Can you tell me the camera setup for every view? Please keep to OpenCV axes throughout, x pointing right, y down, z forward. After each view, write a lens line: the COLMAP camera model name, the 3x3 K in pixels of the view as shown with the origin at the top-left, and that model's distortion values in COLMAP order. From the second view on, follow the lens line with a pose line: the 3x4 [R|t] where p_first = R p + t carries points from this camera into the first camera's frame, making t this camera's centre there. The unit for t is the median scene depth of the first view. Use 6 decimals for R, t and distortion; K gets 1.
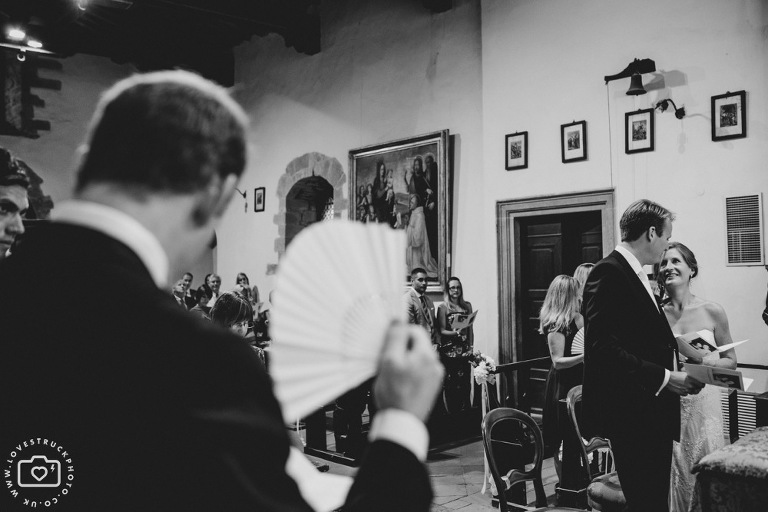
lens RADIAL K [[741.2, 0, 385.8], [0, 741.2, 255.5], [0, 0, 1]] dist [-0.015894, 0.000000]
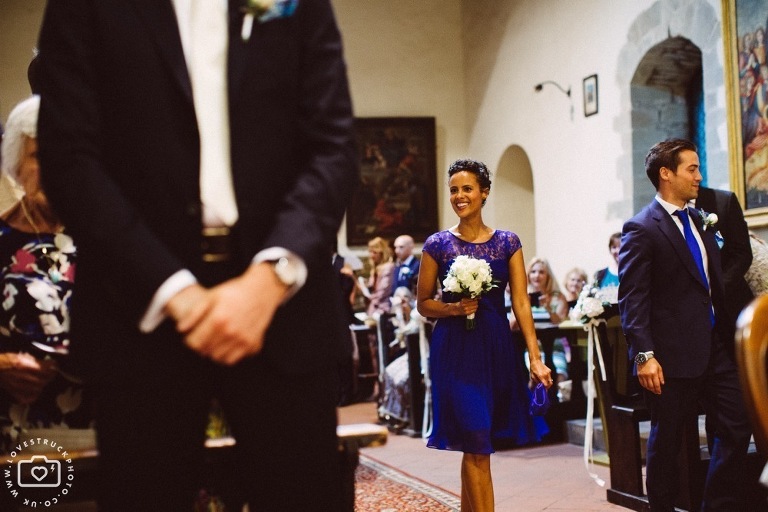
lens RADIAL K [[1129.3, 0, 385.2], [0, 1129.3, 254.6], [0, 0, 1]] dist [-0.103365, 0.000000]
pose [[0.902669, -0.045487, -0.427924, 0.079774], [0.043032, 0.998955, -0.015415, 0.077901], [0.428178, -0.004500, 0.903683, 0.162178]]
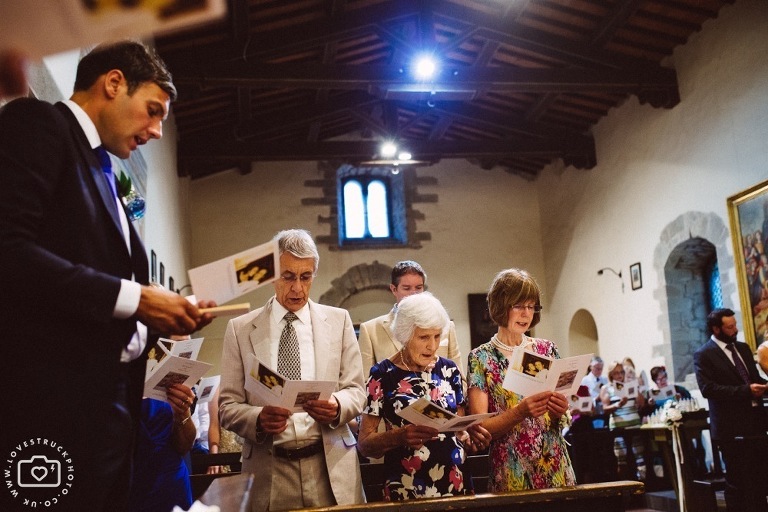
lens RADIAL K [[741.2, 0, 385.1], [0, 741.2, 257.2], [0, 0, 1]] dist [-0.015894, 0.000000]
pose [[0.851742, -0.139403, -0.505077, 0.041394], [0.050119, 0.981214, -0.186300, 0.075386], [0.521560, 0.133366, 0.842727, 0.086847]]
